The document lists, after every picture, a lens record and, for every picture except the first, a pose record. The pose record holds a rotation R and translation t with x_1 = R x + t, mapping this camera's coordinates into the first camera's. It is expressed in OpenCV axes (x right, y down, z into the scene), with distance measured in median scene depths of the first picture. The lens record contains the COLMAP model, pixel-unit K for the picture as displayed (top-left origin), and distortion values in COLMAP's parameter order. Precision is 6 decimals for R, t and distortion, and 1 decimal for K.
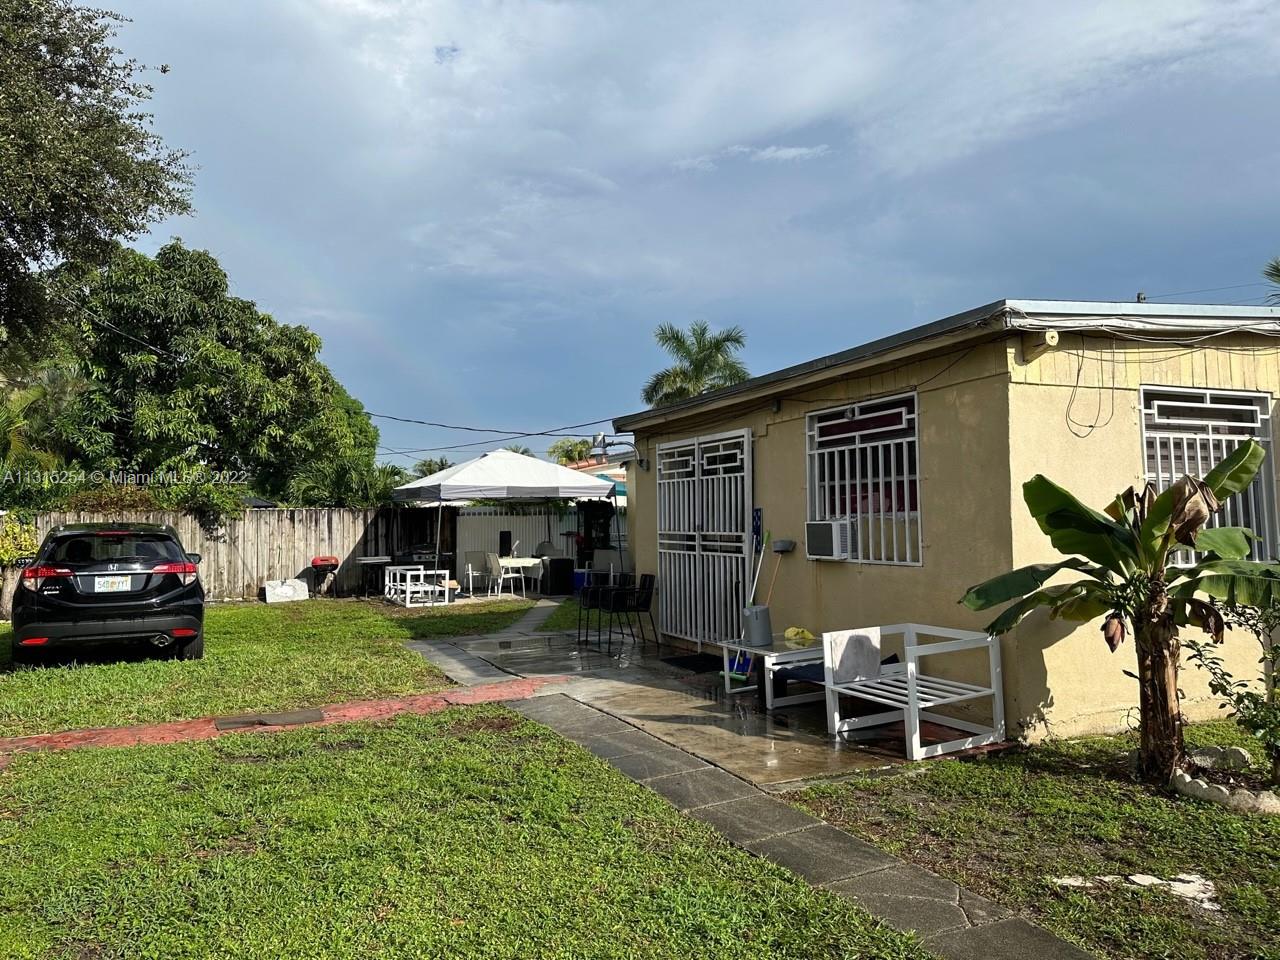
lens RADIAL K [[886.4, 0, 640.0], [0, 886.4, 480.0], [0, 0, 1]] dist [0.053496, -0.000135]
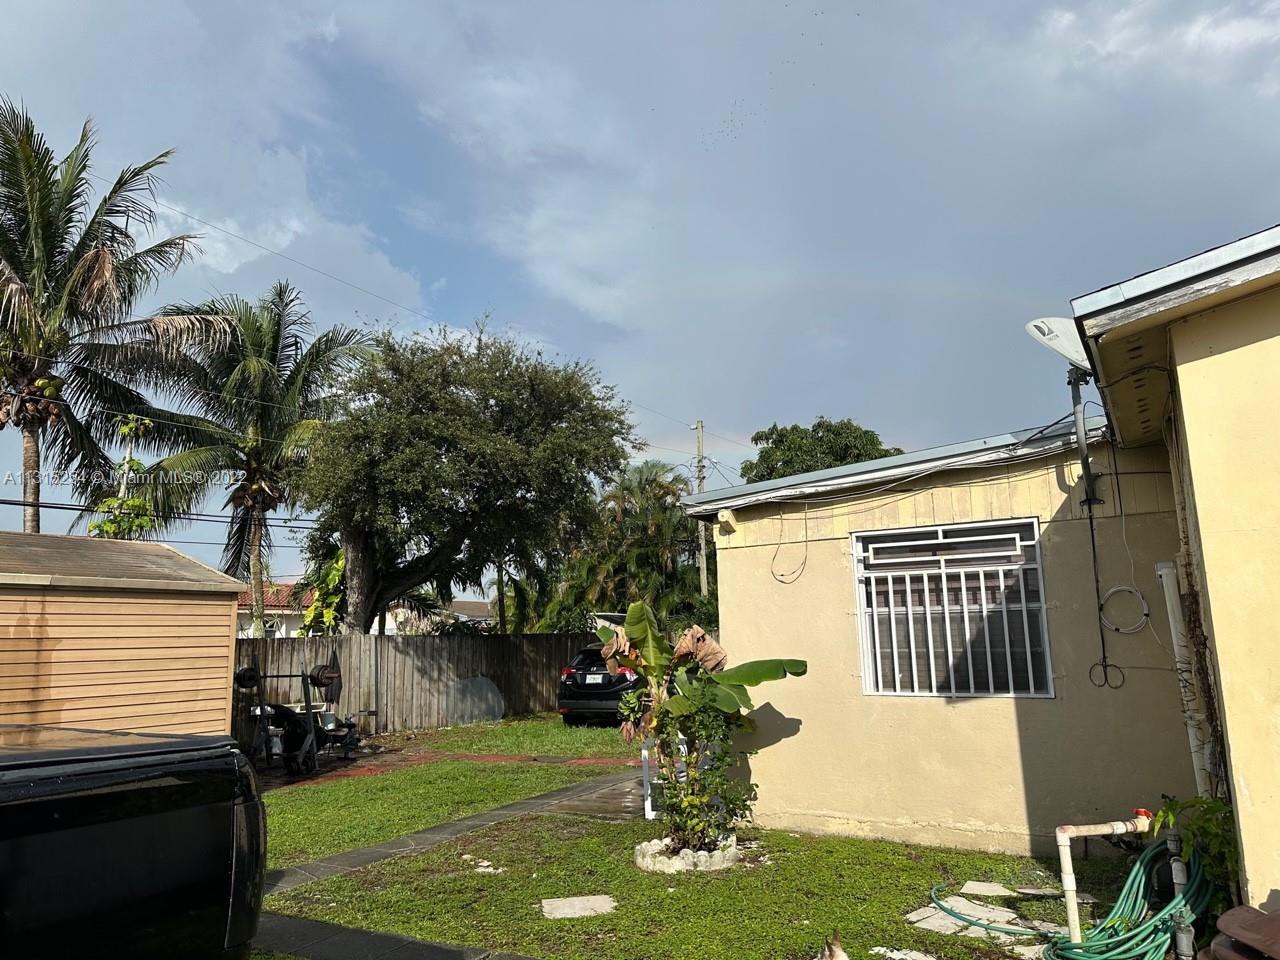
lens RADIAL K [[886.4, 0, 640.0], [0, 886.4, 480.0], [0, 0, 1]] dist [0.053496, -0.000135]
pose [[0.568744, -0.147926, -0.809103, 1.325784], [0.057077, 0.988421, -0.140589, -0.026671], [0.820532, 0.033778, 0.570602, 0.113365]]
